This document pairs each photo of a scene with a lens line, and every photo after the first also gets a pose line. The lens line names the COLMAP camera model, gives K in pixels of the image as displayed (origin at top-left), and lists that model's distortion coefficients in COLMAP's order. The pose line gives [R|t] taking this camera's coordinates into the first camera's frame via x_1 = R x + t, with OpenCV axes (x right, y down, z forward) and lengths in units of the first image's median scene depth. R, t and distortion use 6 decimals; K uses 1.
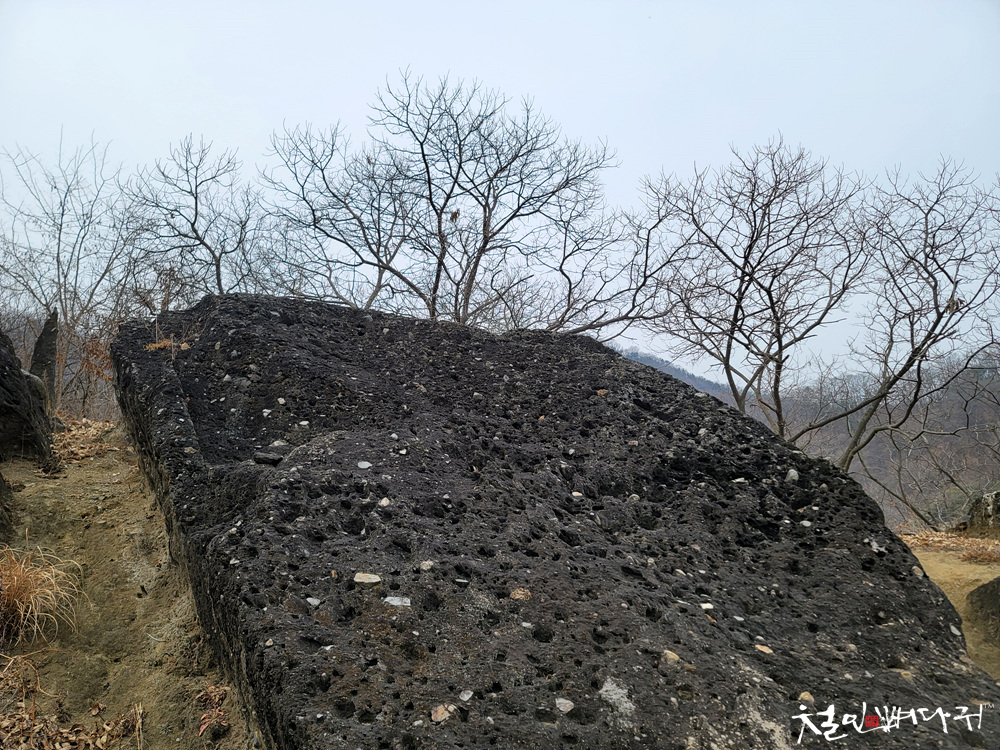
lens RADIAL K [[722.9, 0, 495.8], [0, 722.9, 380.6], [0, 0, 1]] dist [0.090448, -0.089372]
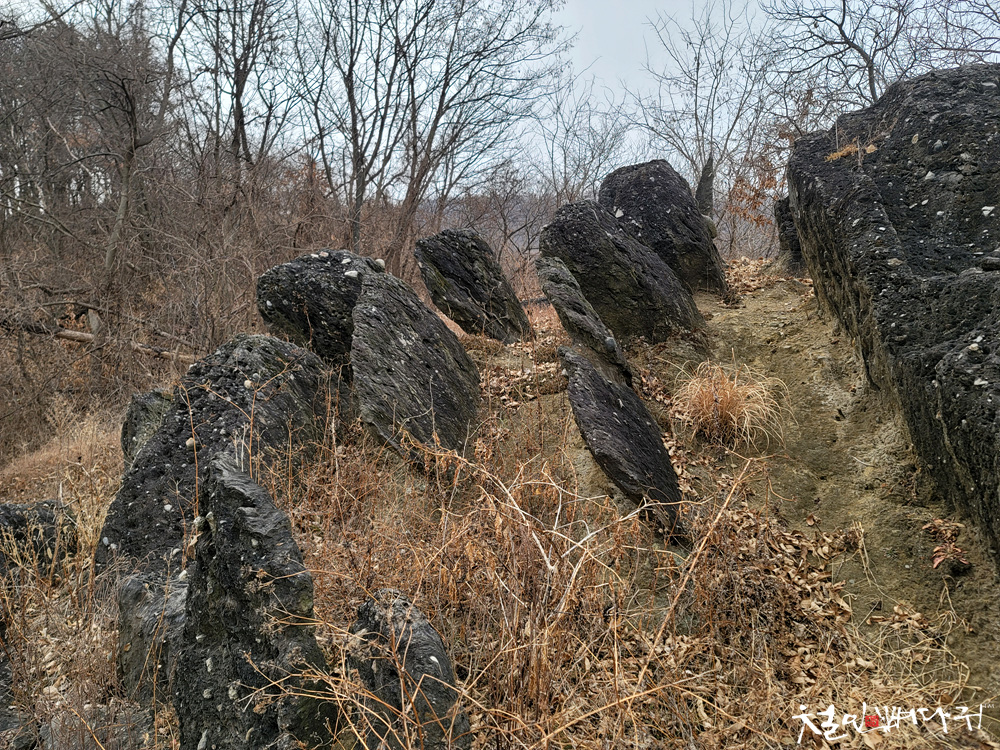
lens RADIAL K [[722.9, 0, 495.8], [0, 722.9, 380.6], [0, 0, 1]] dist [0.090448, -0.089372]
pose [[0.696128, 0.033119, -0.717153, -0.102120], [0.116334, 0.980529, 0.158205, 0.035675], [0.708429, -0.193561, 0.678721, 0.030493]]
